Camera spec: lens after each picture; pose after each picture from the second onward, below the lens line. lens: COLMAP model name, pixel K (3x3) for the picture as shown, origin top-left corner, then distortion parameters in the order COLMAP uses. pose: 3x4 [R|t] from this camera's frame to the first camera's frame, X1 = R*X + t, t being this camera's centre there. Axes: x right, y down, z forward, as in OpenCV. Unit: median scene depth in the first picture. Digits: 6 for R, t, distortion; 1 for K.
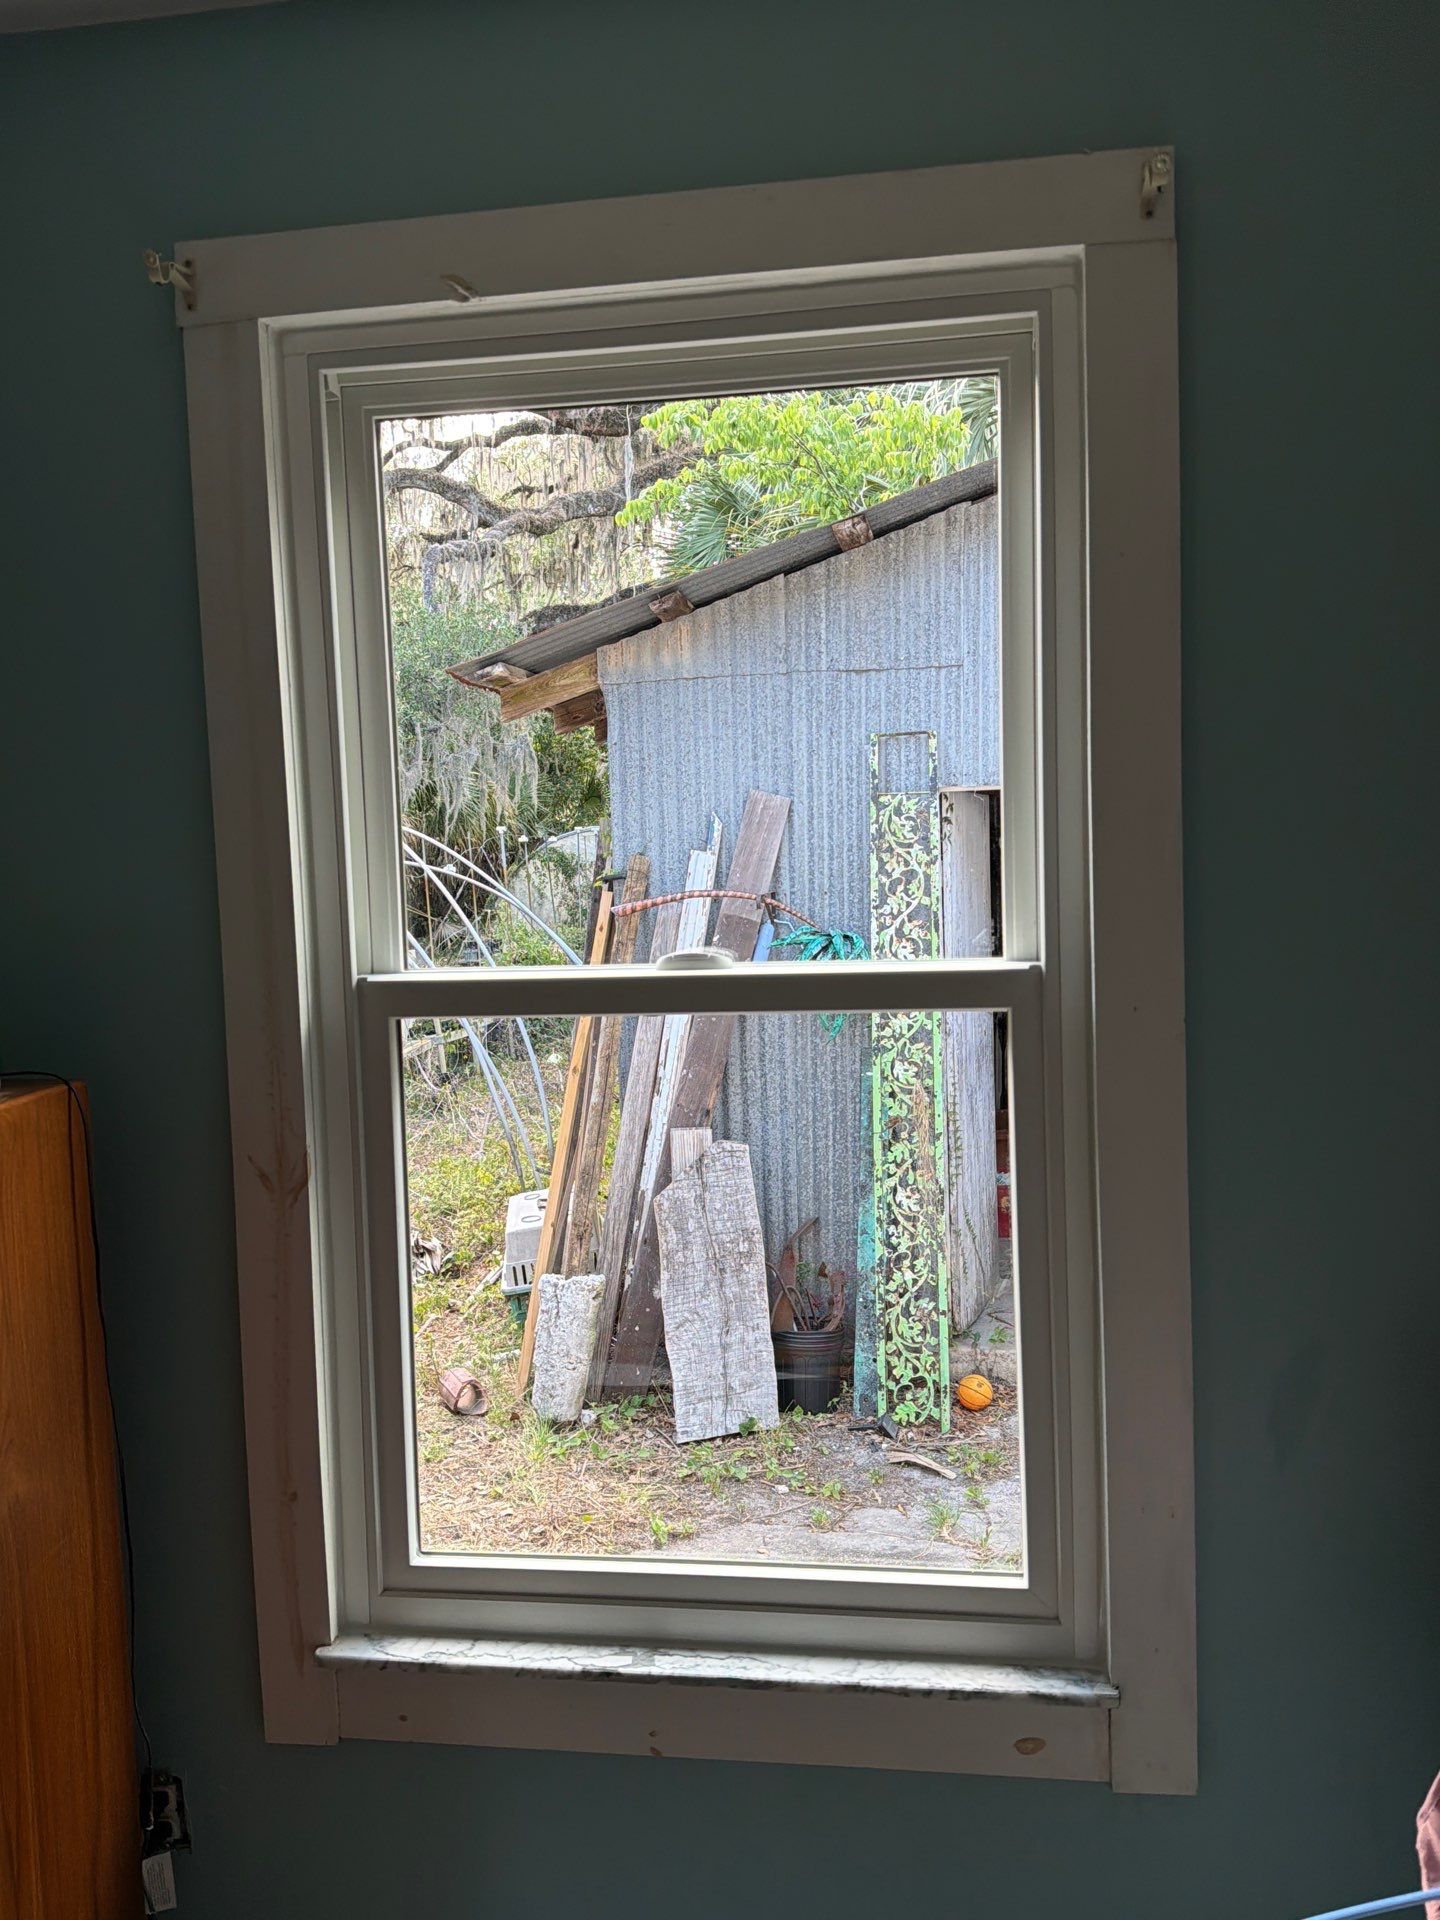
lens RADIAL K [[1555.4, 0, 726.4], [0, 1555.4, 940.8], [0, 0, 1]] dist [0.036661, -0.031045]
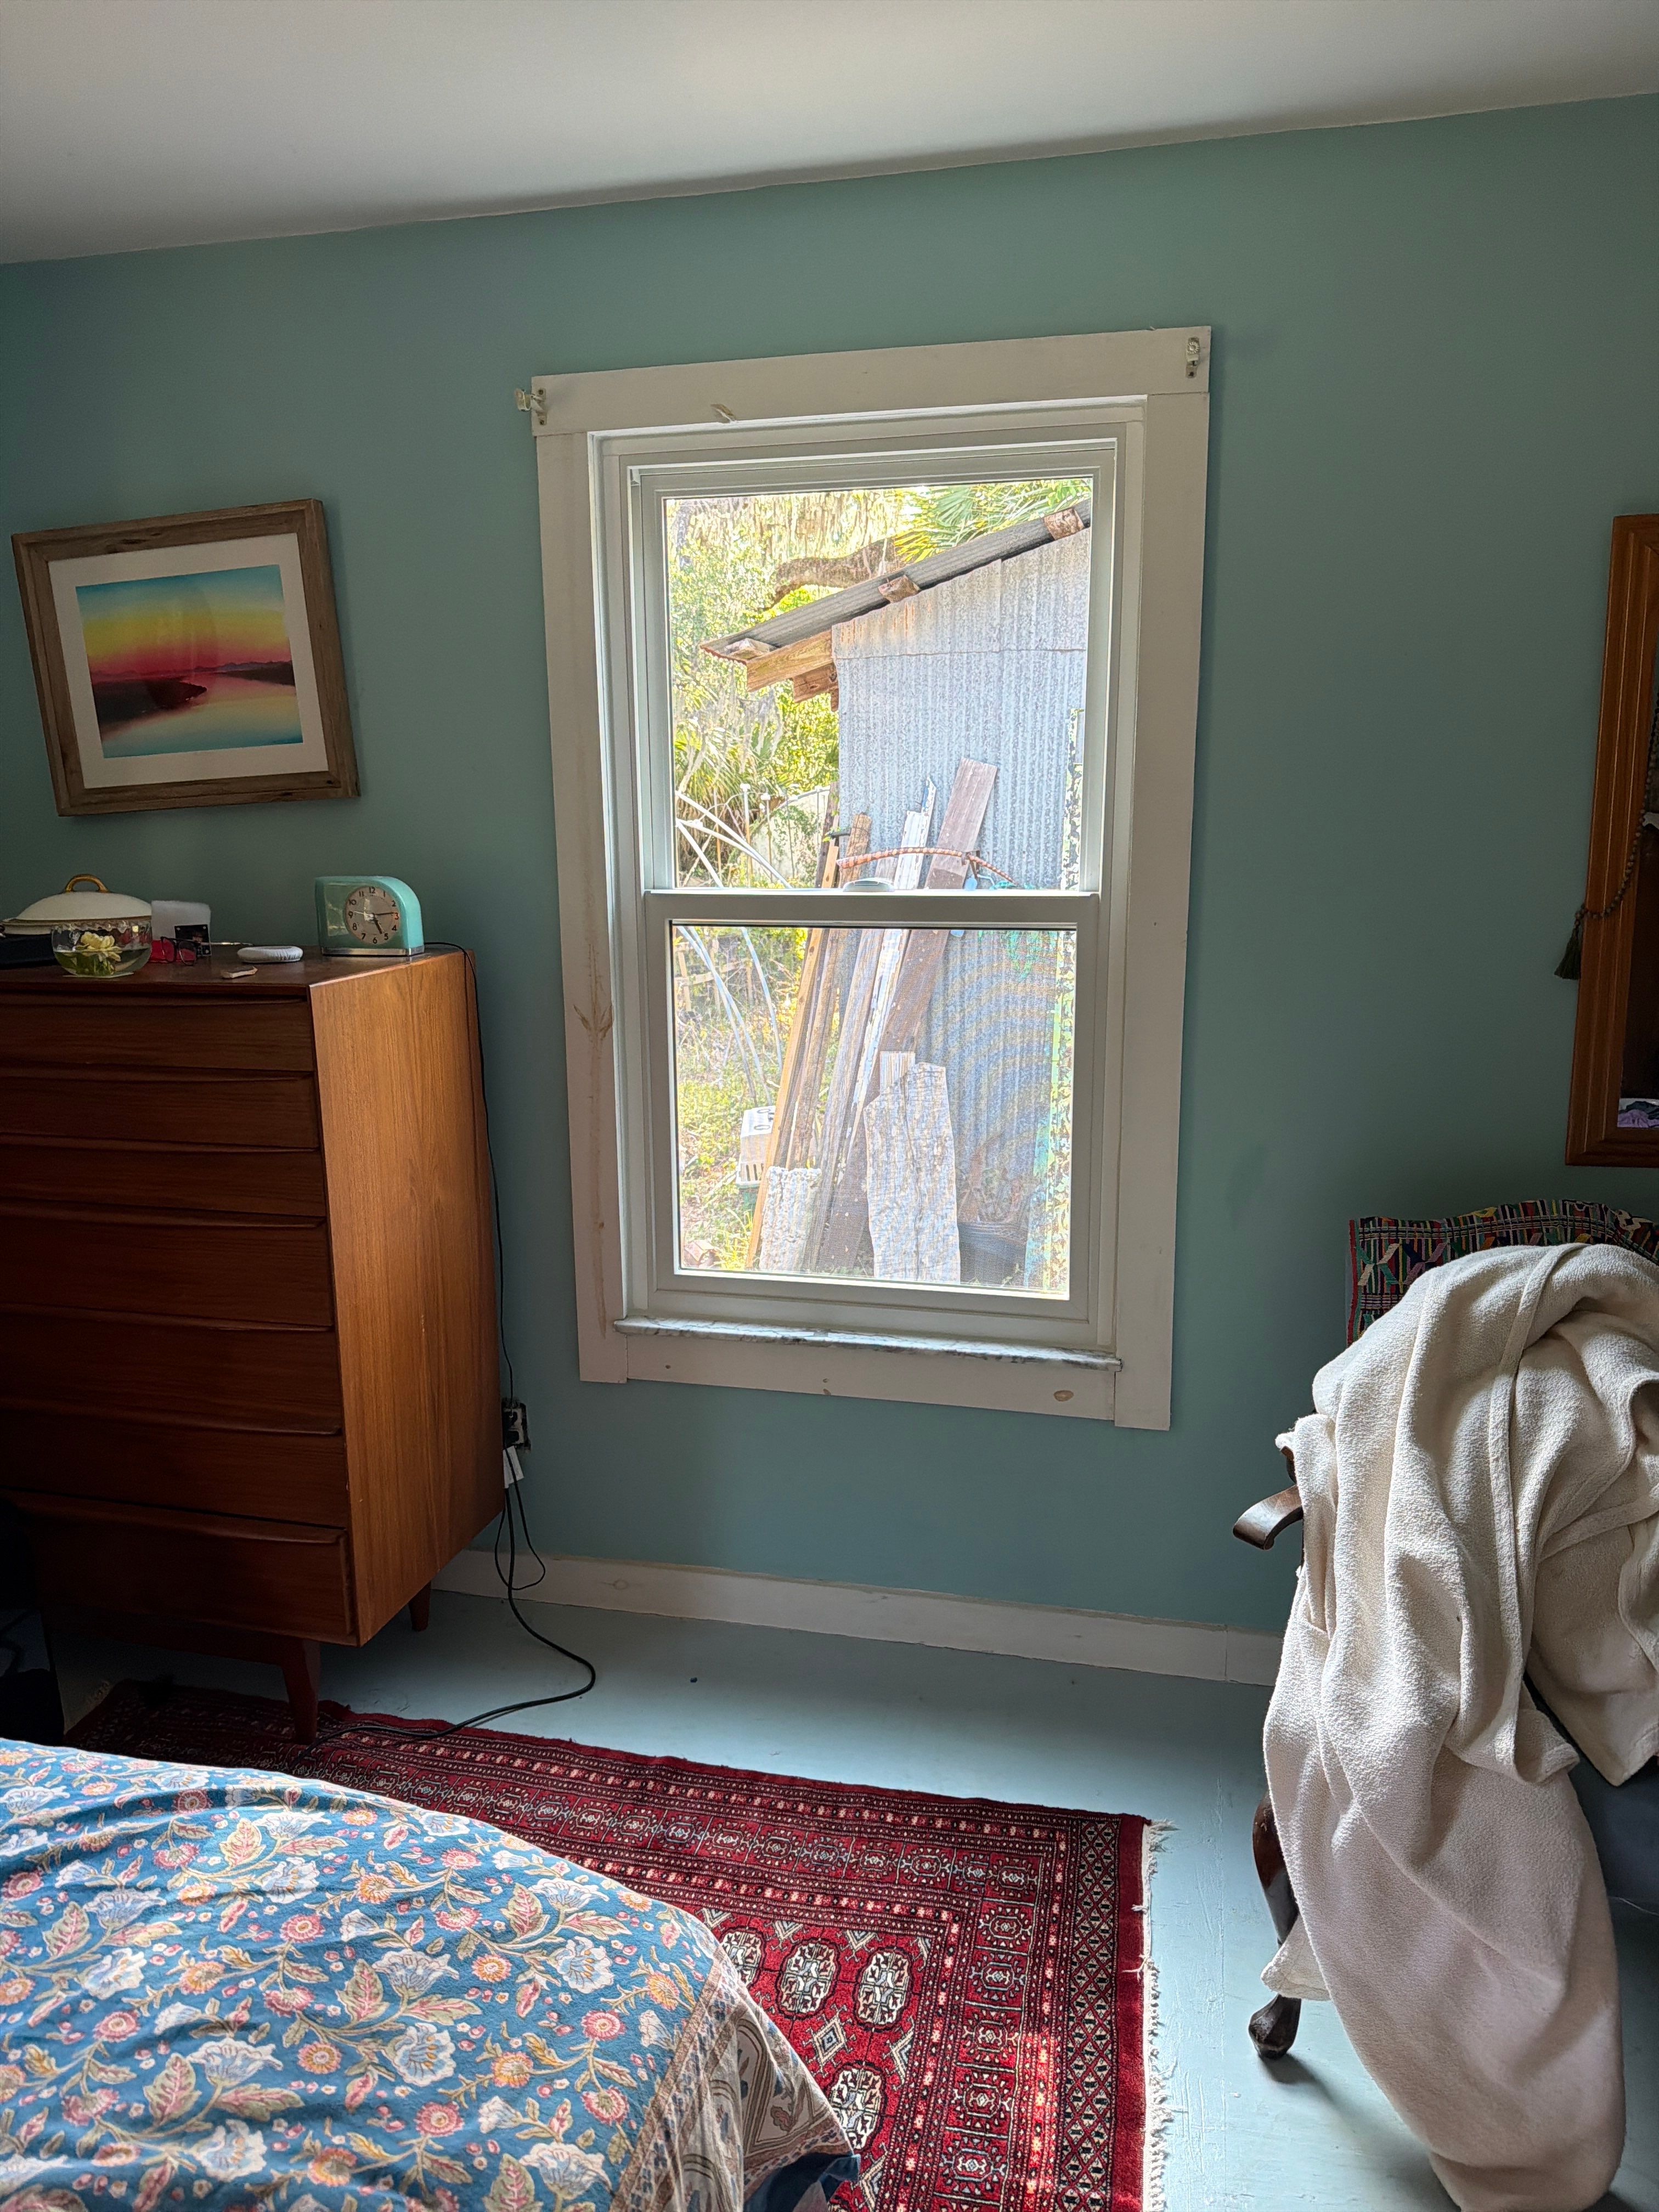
lens RADIAL K [[1519.5, 0, 823.6], [0, 1519.5, 1126.4], [0, 0, 1]] dist [0.029727, -0.034922]
pose [[0.995372, 0.043736, -0.085566, 0.022048], [-0.030809, 0.988664, 0.146951, 0.009048], [0.091024, -0.143635, 0.985436, -0.146450]]
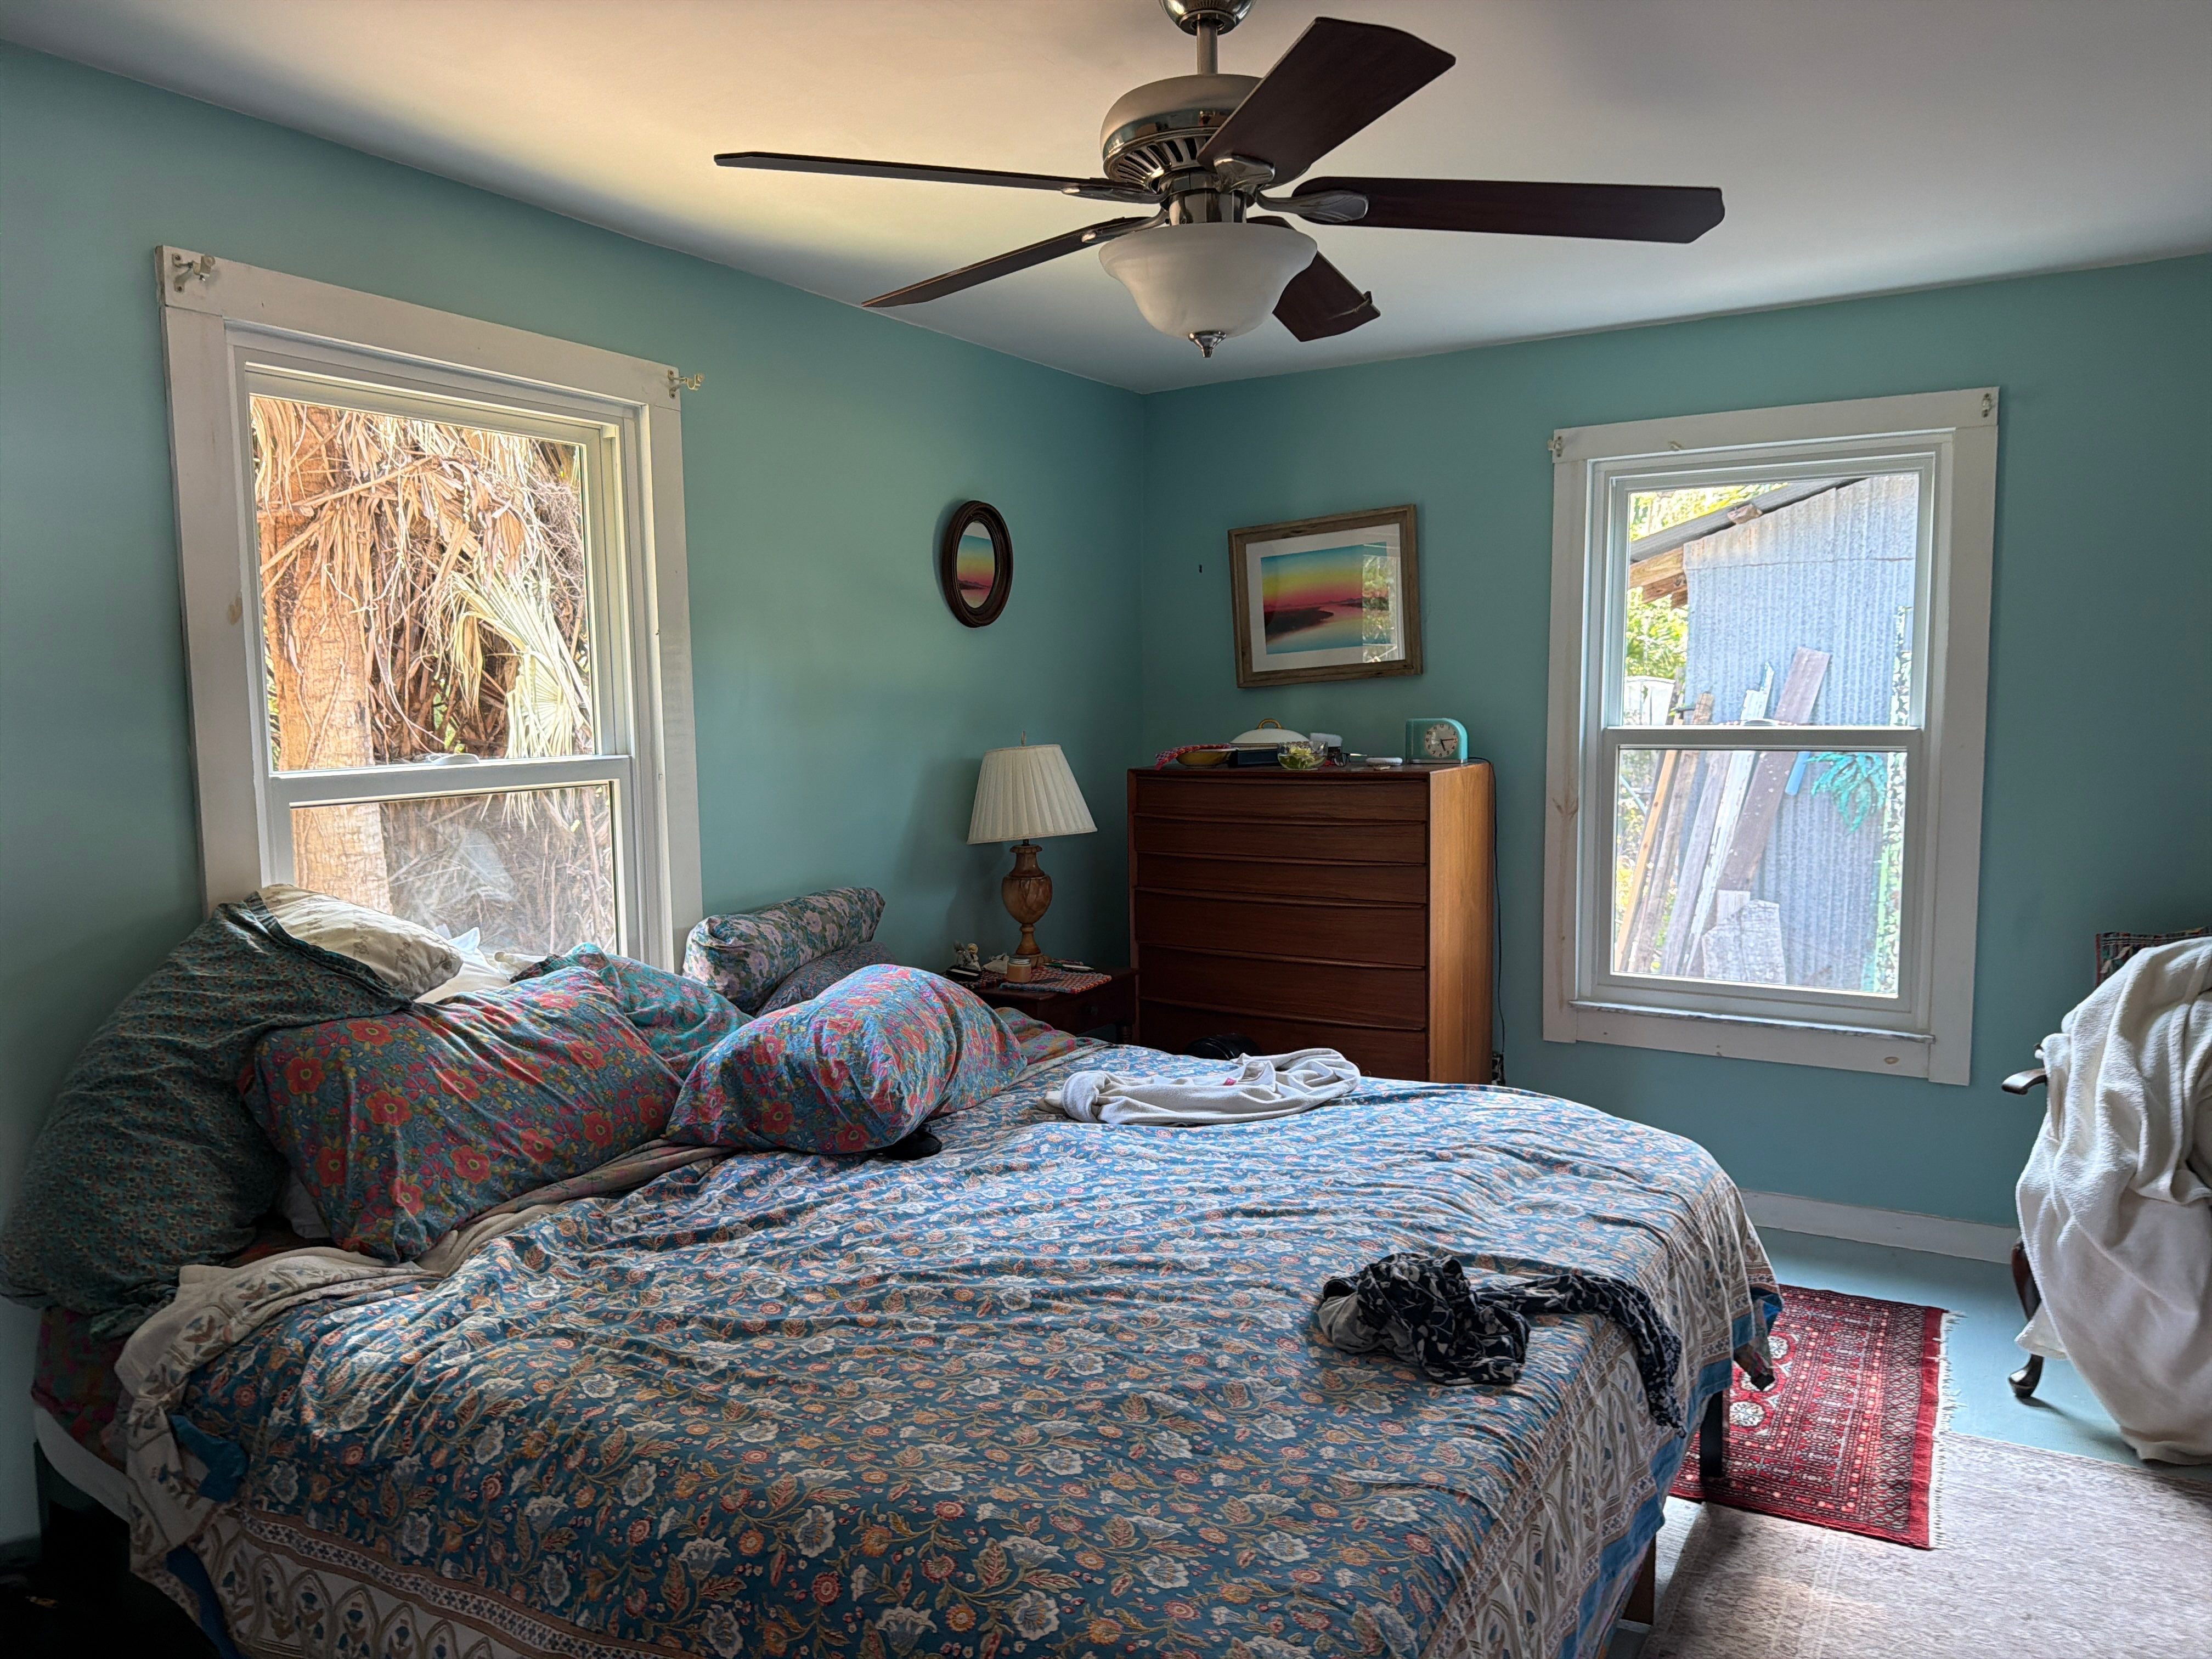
lens RADIAL K [[1519.5, 0, 1108.3], [0, 1519.5, 848.2], [0, 0, 1]] dist [0.029727, -0.034922]
pose [[0.916680, 0.062972, -0.394629, 0.000594], [-0.047210, 0.997656, 0.049534, 0.041094], [0.396823, -0.026777, 0.917504, -0.473601]]
